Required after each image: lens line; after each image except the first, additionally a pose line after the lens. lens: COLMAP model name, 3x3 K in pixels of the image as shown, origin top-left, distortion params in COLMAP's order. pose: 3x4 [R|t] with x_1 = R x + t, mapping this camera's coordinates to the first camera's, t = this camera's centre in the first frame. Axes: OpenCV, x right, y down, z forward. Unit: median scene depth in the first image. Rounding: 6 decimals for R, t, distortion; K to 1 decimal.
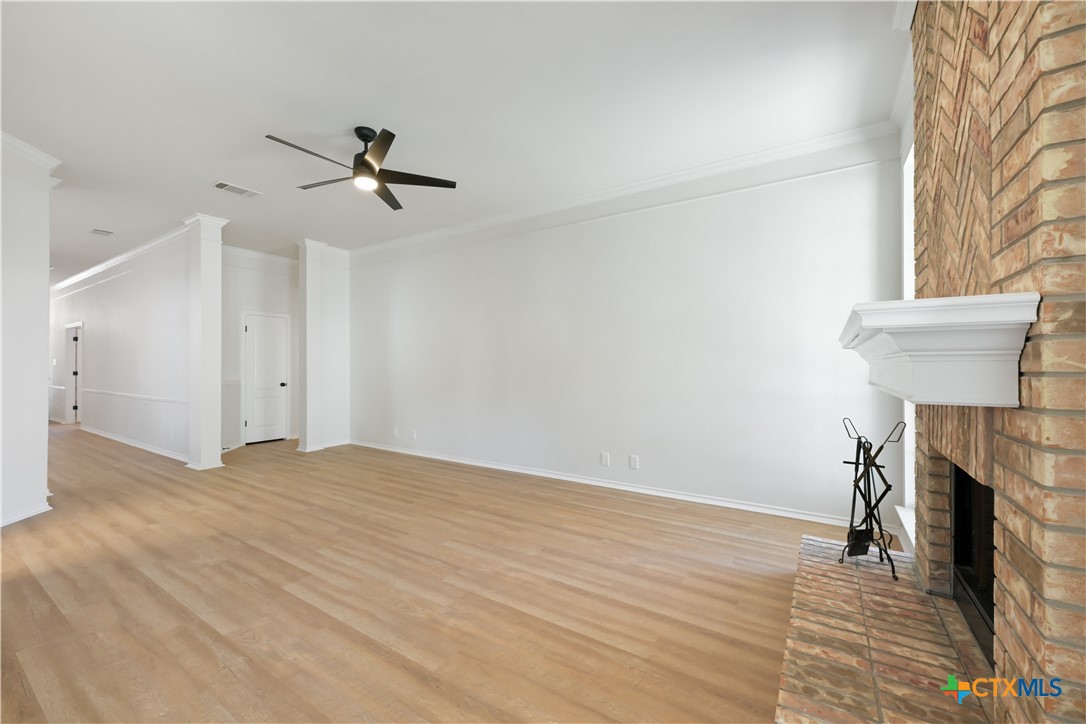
lens RADIAL K [[435.2, 0, 543.0], [0, 435.2, 362.0], [0, 0, 1]] dist [0.000481, -0.000045]
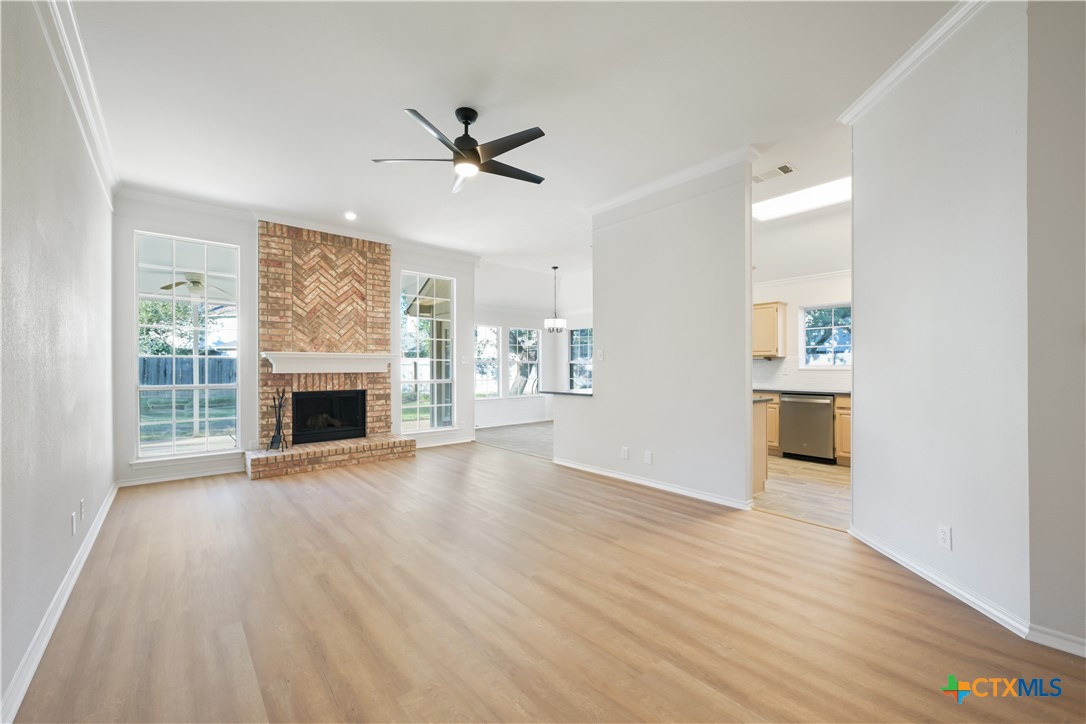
lens RADIAL K [[430.8, 0, 545.6], [0, 430.8, 367.7], [0, 0, 1]] dist [-0.000830, -0.000052]
pose [[-0.962120, 0.004663, 0.272585, -1.249238], [0.002285, 0.999957, -0.009040, 0.045206], [-0.272615, -0.008075, -0.962089, 2.798749]]
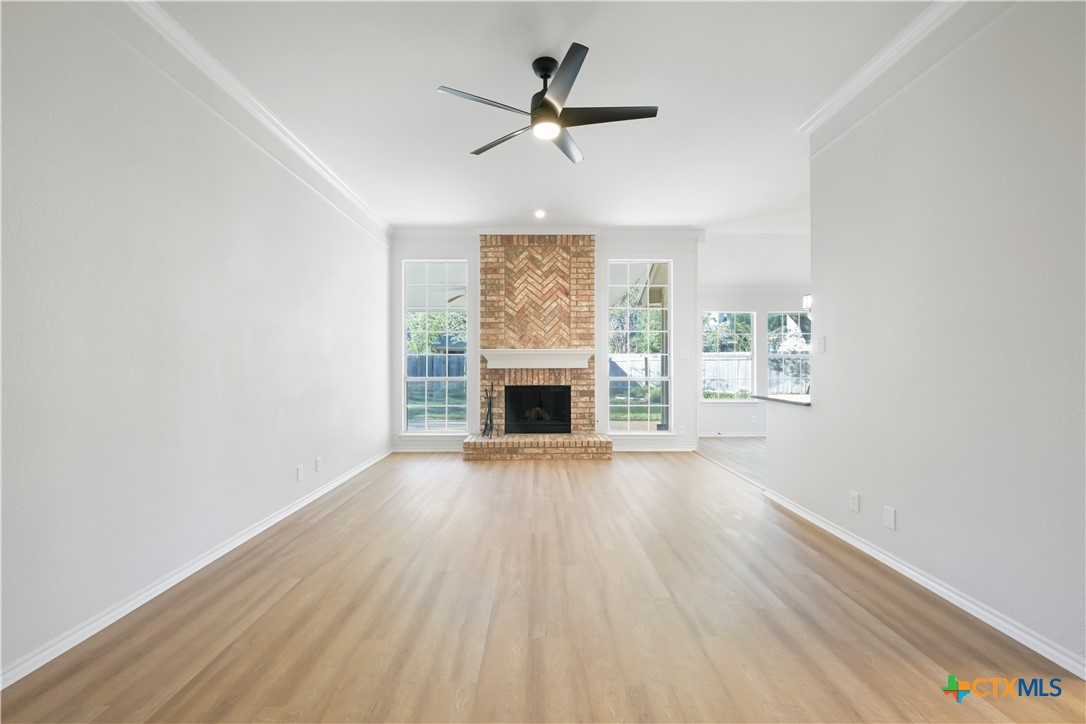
lens RADIAL K [[450.2, 0, 539.2], [0, 450.2, 362.0], [0, 0, 1]] dist [0.000121, 0.000028]
pose [[-0.552404, 0.007643, 0.833542, -1.652022], [-0.003501, 0.999928, -0.011489, 0.042779], [-0.833569, -0.009265, -0.552337, 2.218274]]
